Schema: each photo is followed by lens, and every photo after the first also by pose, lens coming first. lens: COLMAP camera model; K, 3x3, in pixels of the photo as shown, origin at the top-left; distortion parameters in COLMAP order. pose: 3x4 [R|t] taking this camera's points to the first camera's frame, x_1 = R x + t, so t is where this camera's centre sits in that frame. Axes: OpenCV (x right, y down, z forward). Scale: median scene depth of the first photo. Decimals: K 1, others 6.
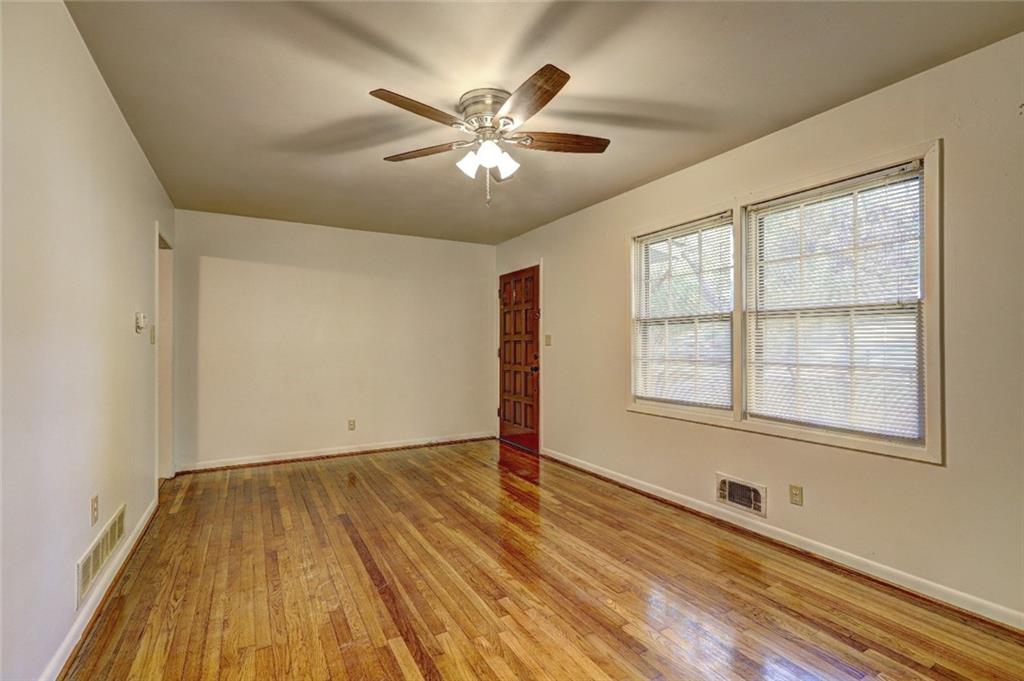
lens RADIAL K [[461.1, 0, 508.8], [0, 461.1, 343.6], [0, 0, 1]] dist [-0.002465, 0.000460]
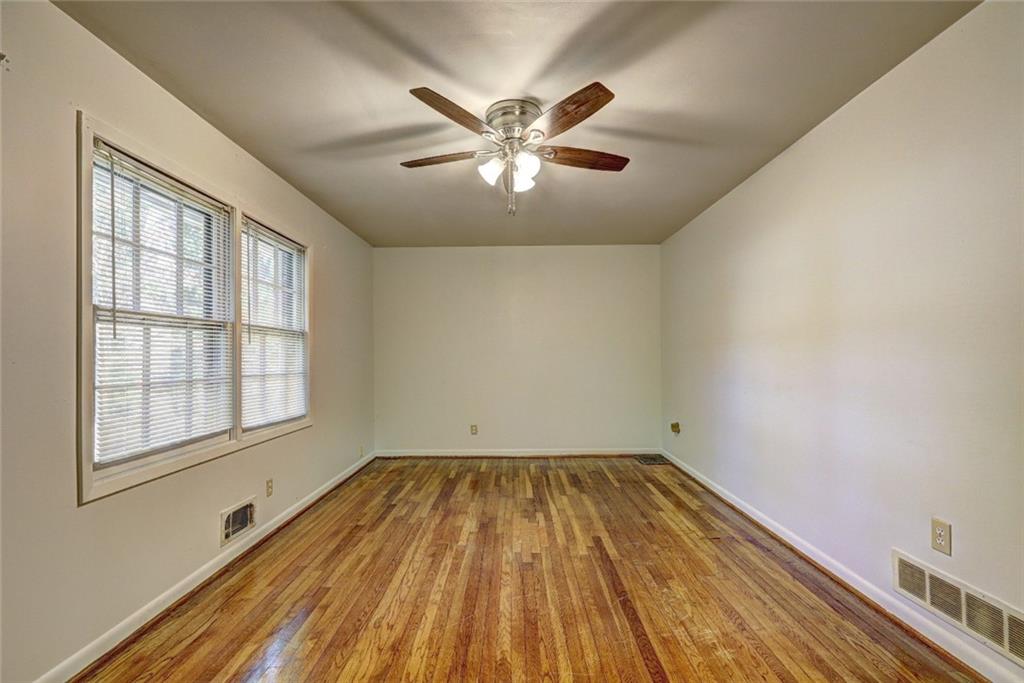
lens RADIAL K [[461.1, 0, 508.8], [0, 461.1, 344.6], [0, 0, 1]] dist [-0.002465, 0.000460]
pose [[-0.864349, 0.019625, 0.502510, -0.474836], [0.006745, 0.999601, -0.027437, 0.004316], [-0.502847, -0.020326, -0.864136, 1.658999]]
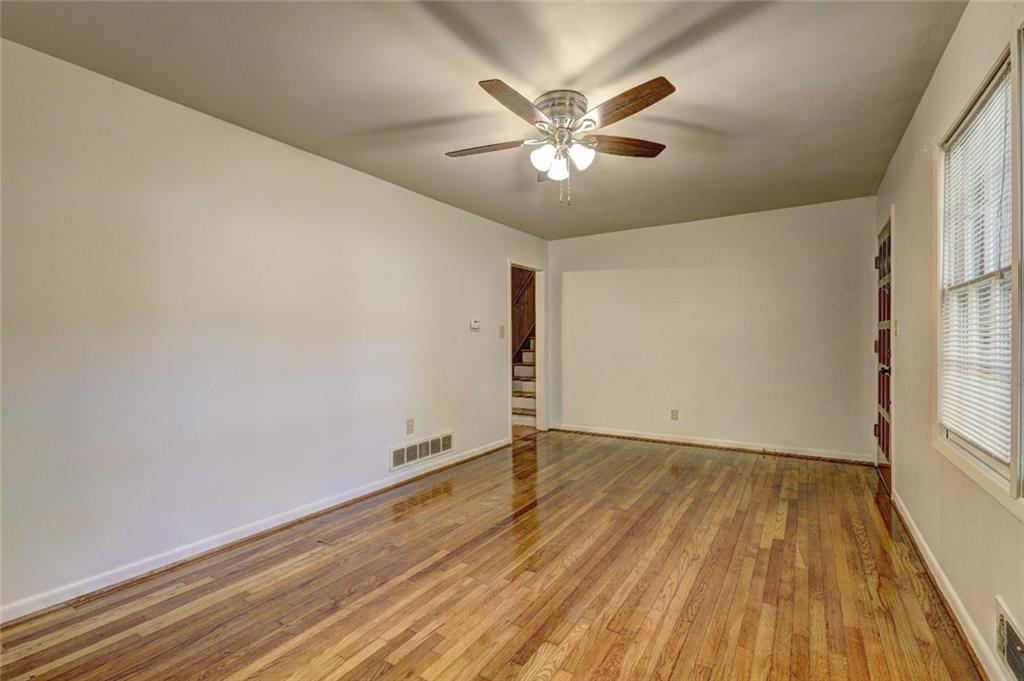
lens RADIAL K [[461.1, 0, 508.8], [0, 461.1, 343.6], [0, 0, 1]] dist [-0.002465, 0.000460]
pose [[0.464629, 0.007067, -0.885477, 0.727984], [0.010953, 0.999846, 0.013727, -0.000993], [0.885438, -0.016077, 0.464480, 0.361464]]
